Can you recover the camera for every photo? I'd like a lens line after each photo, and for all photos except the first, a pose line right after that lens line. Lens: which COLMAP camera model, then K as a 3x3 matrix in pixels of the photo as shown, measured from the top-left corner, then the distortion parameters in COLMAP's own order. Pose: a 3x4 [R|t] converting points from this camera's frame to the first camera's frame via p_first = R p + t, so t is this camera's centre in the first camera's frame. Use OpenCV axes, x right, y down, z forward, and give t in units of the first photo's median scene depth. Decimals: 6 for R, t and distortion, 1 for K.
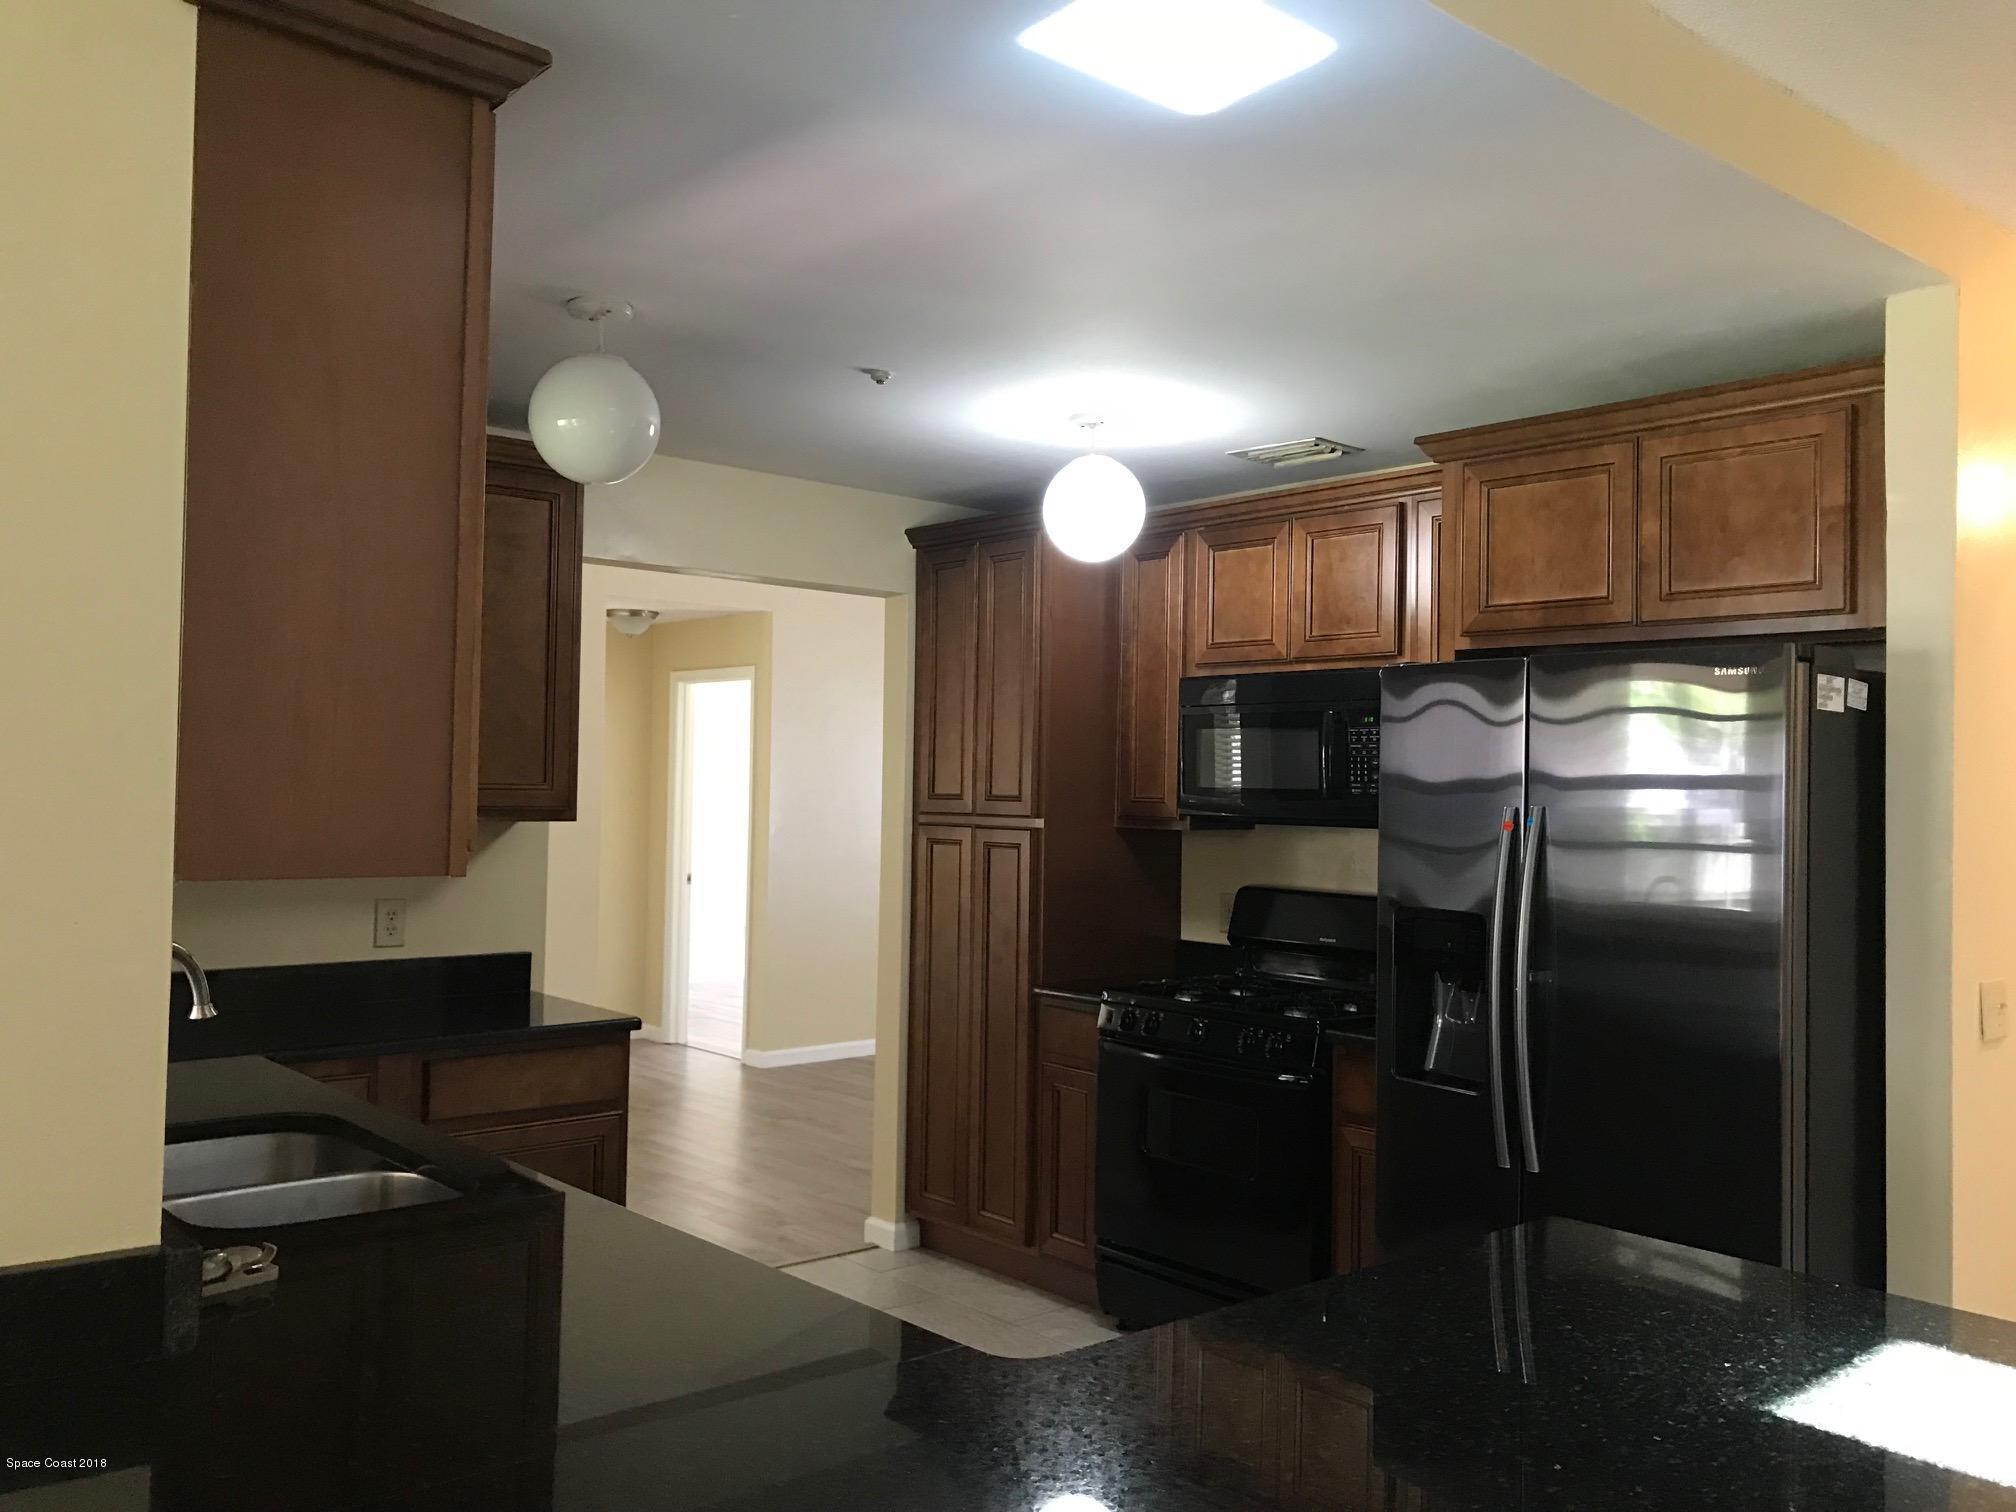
lens RADIAL K [[1661.9, 0, 1008.0], [0, 1661.9, 756.0], [0, 0, 1]] dist [0.087686, -0.212437]
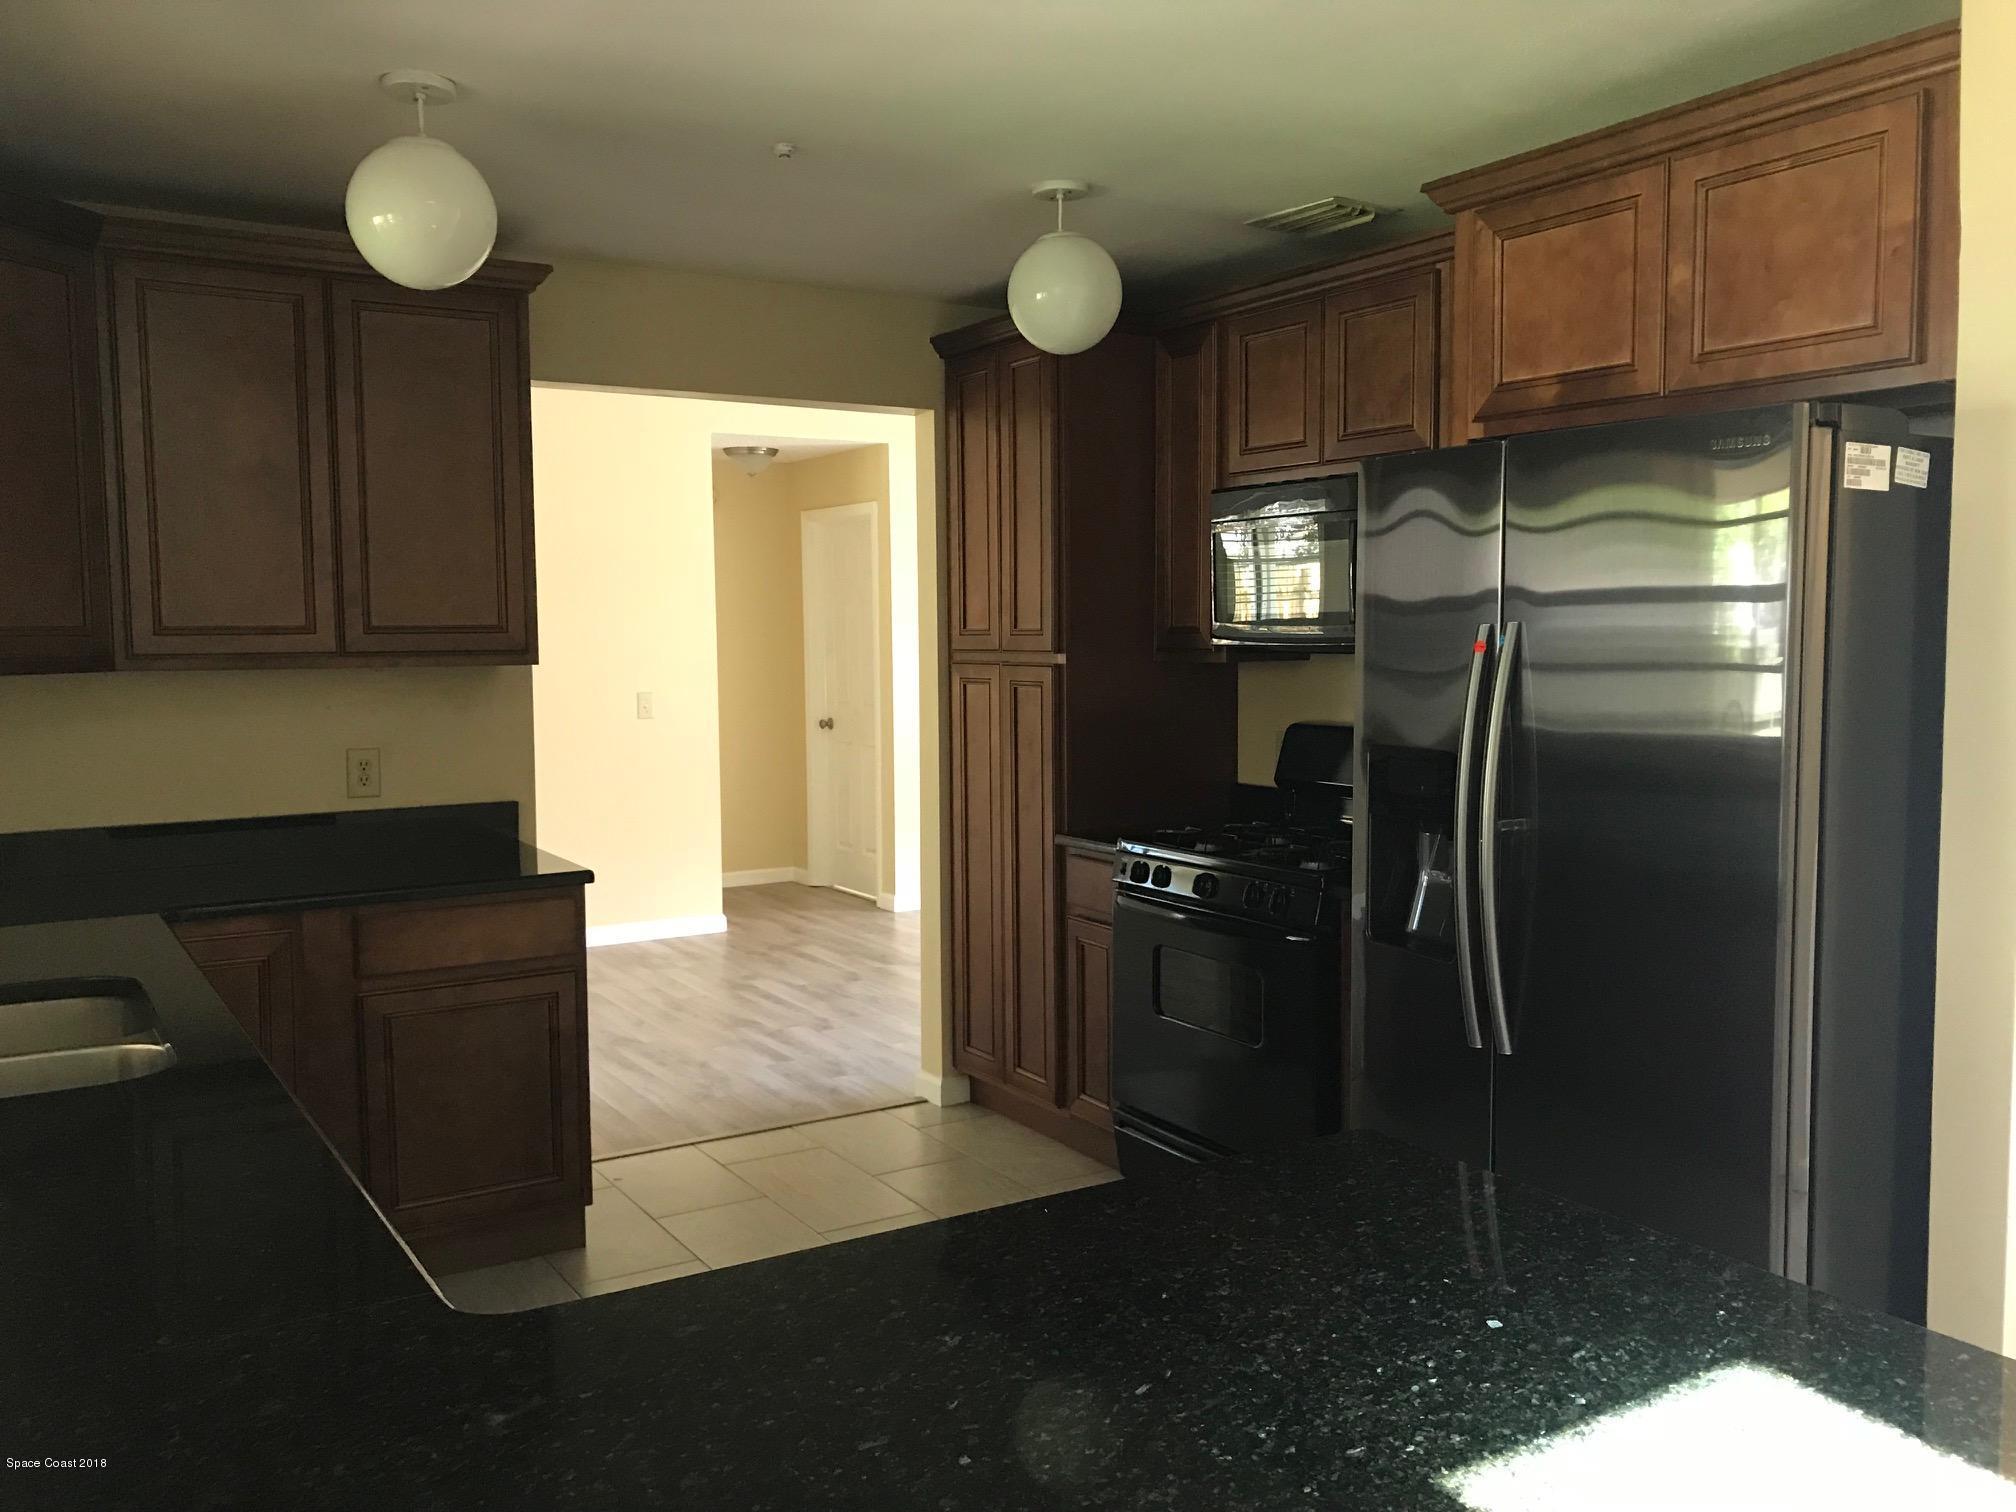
lens RADIAL K [[1649.4, 0, 1008.0], [0, 1649.4, 756.0], [0, 0, 1]] dist [0.098103, -0.152186]
pose [[0.985906, -0.011146, -0.166930, 0.189746], [0.027035, 0.995279, 0.093219, 0.011117], [0.165103, -0.096418, 0.981552, 0.129643]]
